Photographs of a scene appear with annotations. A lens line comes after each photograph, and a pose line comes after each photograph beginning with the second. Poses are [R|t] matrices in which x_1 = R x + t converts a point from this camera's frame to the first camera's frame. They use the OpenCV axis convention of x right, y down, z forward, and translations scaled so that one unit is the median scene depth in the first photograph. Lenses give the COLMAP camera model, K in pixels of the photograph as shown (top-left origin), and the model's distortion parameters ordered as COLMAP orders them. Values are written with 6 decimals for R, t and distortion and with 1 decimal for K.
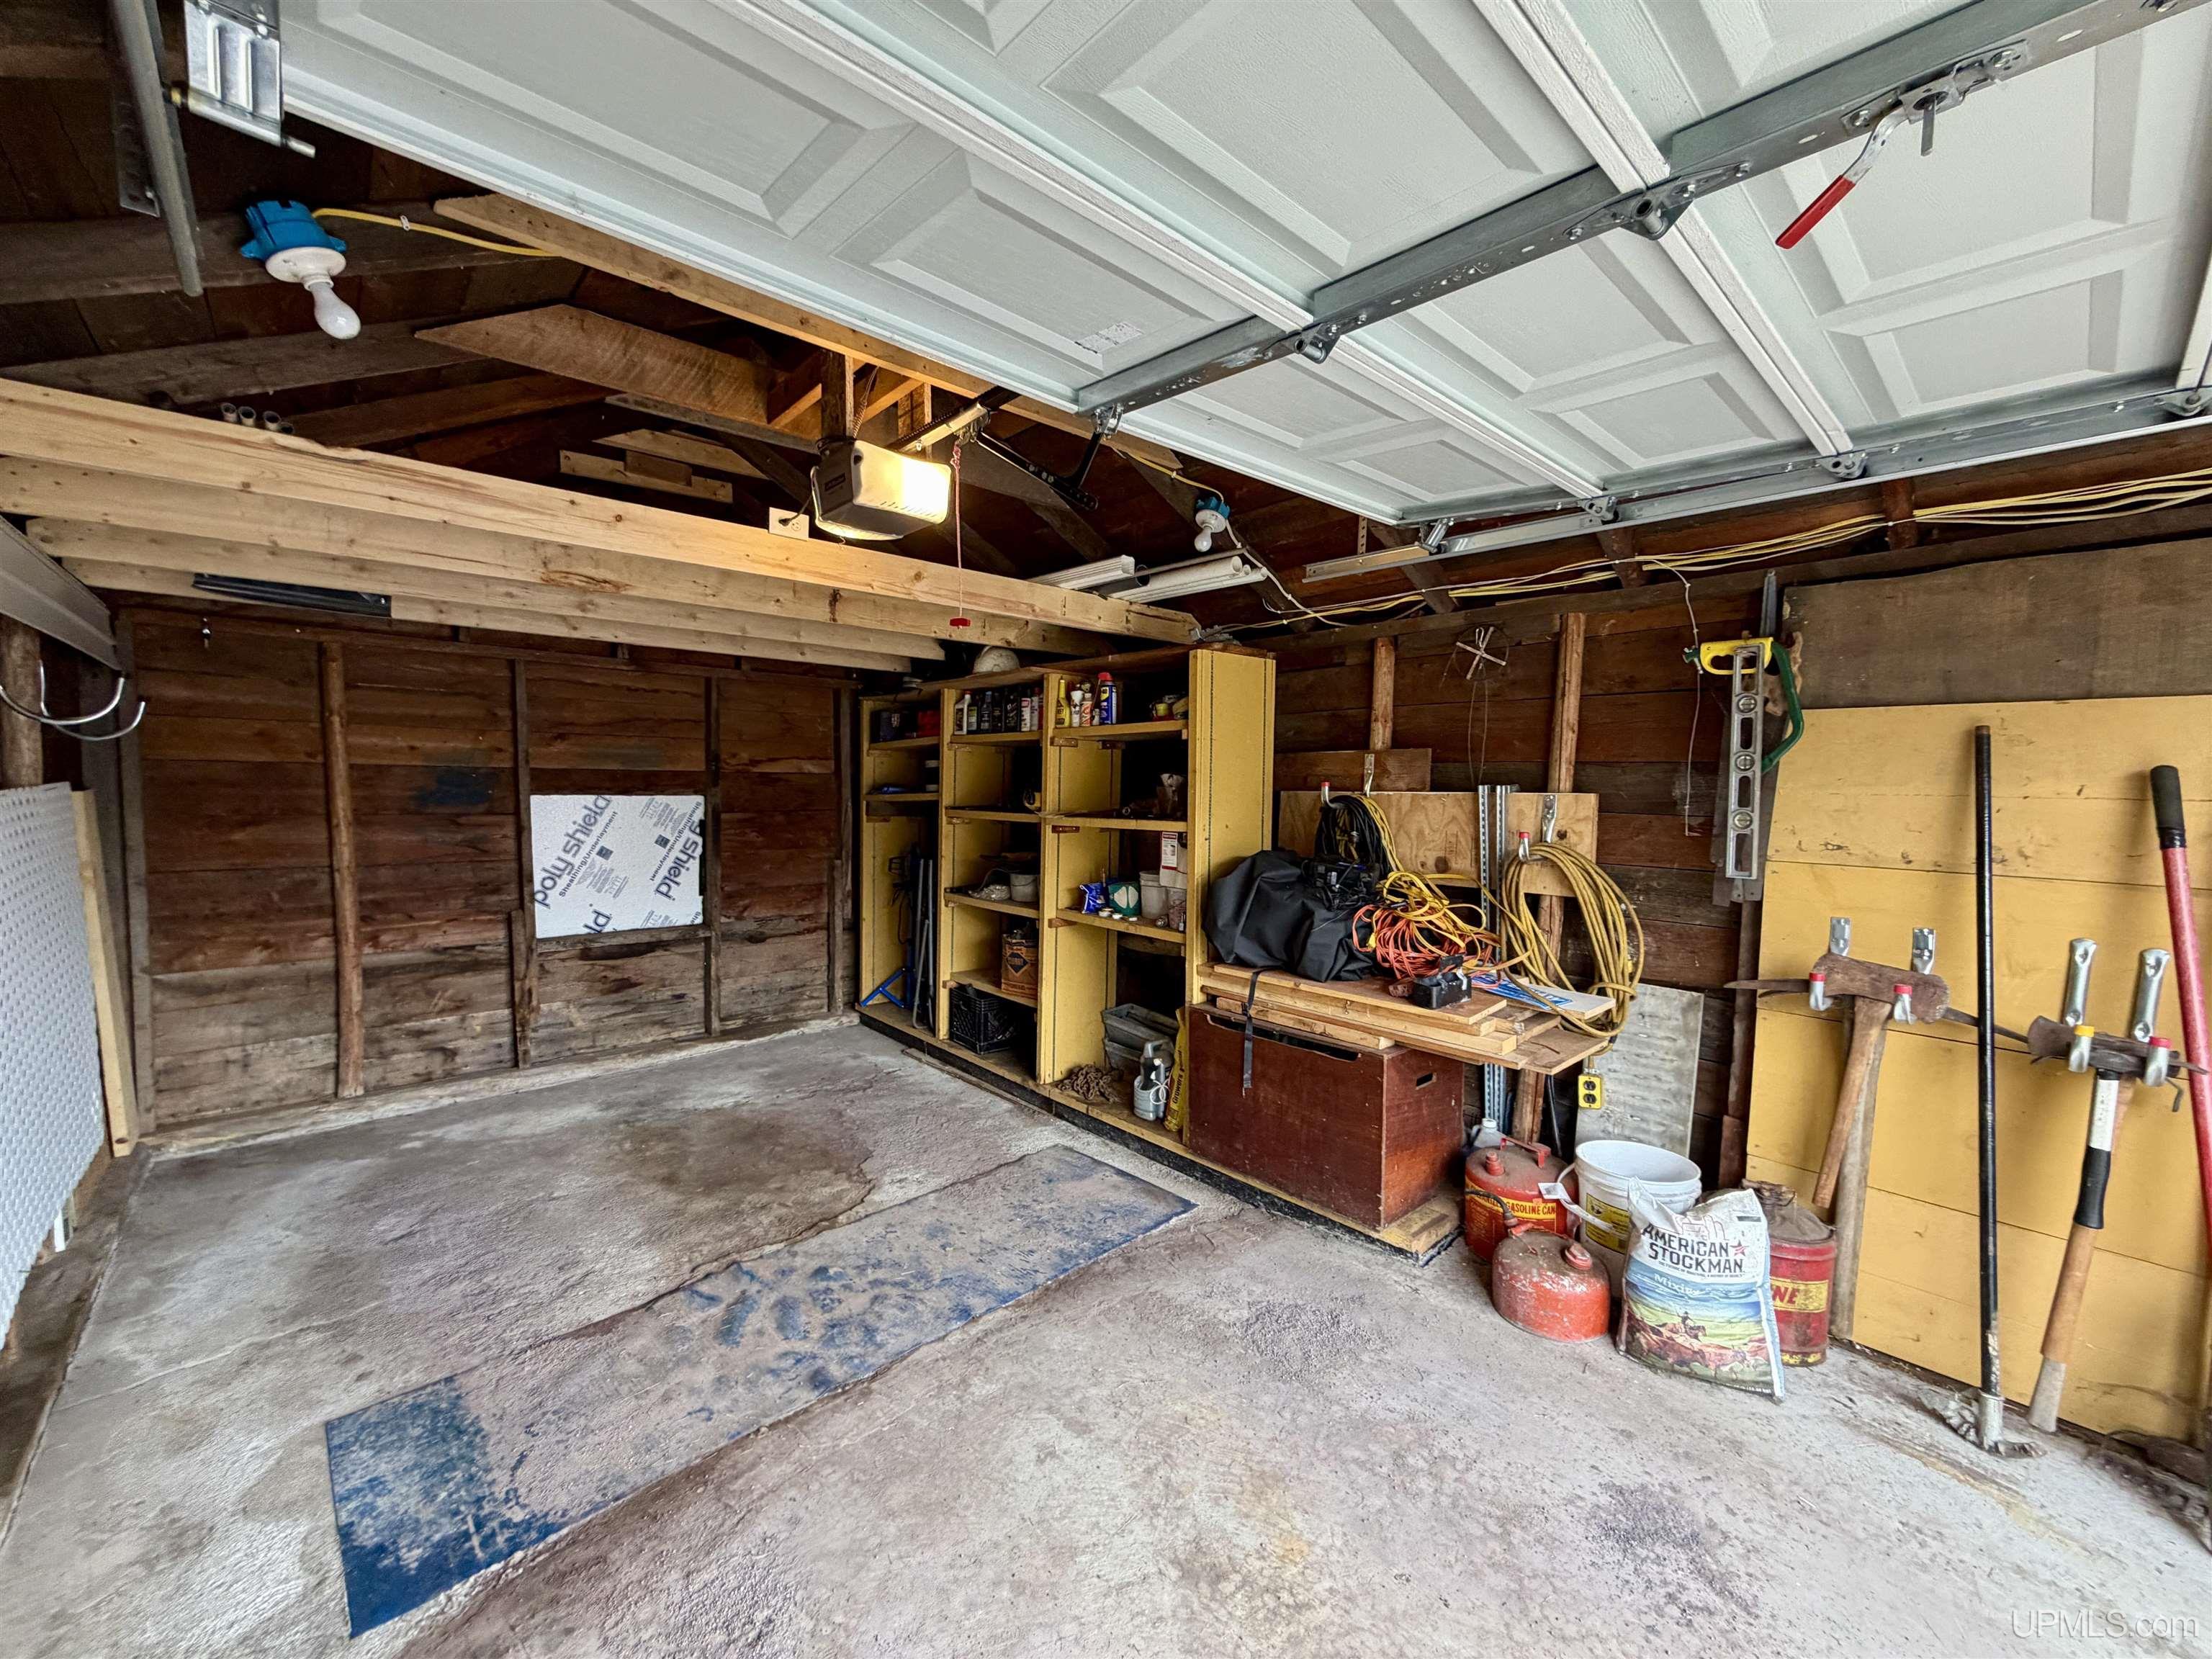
lens RADIAL K [[878.2, 0, 1102.3], [0, 878.2, 833.0], [0, 0, 1]] dist [0.000621, -0.000222]
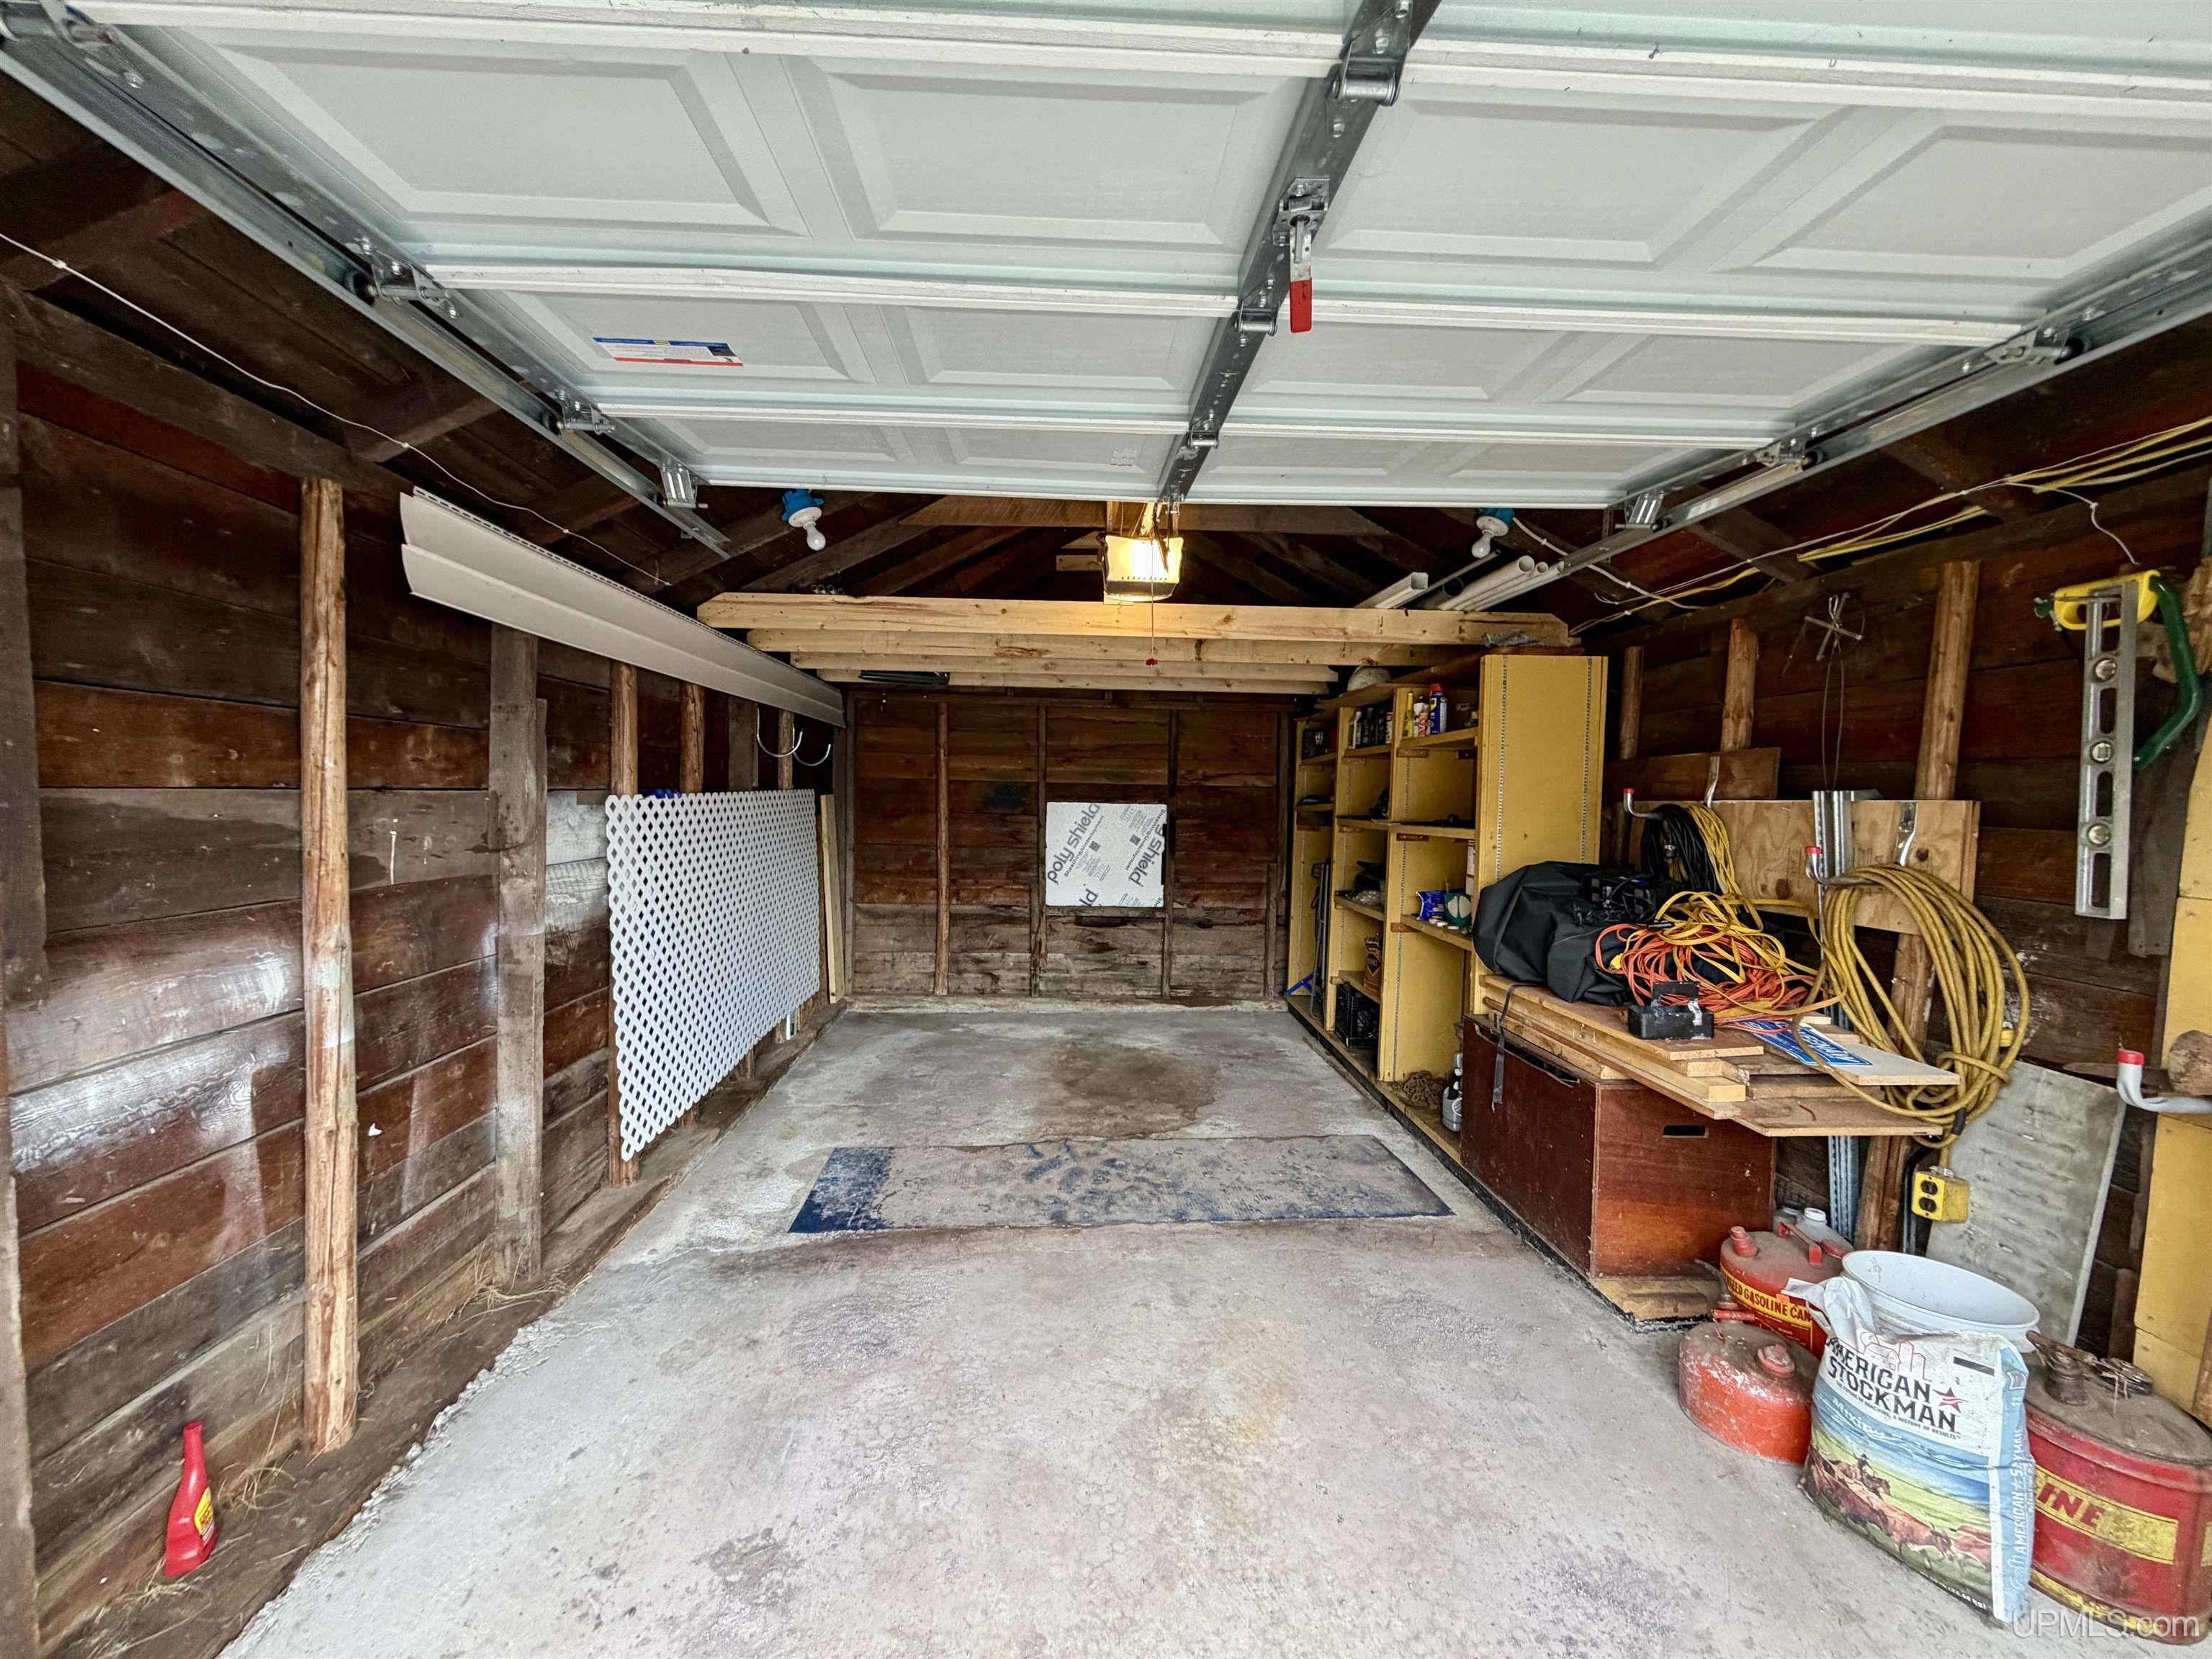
lens RADIAL K [[878.2, 0, 1102.3], [0, 878.2, 833.0], [0, 0, 1]] dist [0.000621, -0.000222]
pose [[0.775621, 0.029602, -0.630504, 0.374139], [-0.044968, 0.998953, -0.008417, 0.017685], [0.629595, 0.034881, 0.776140, -0.032769]]
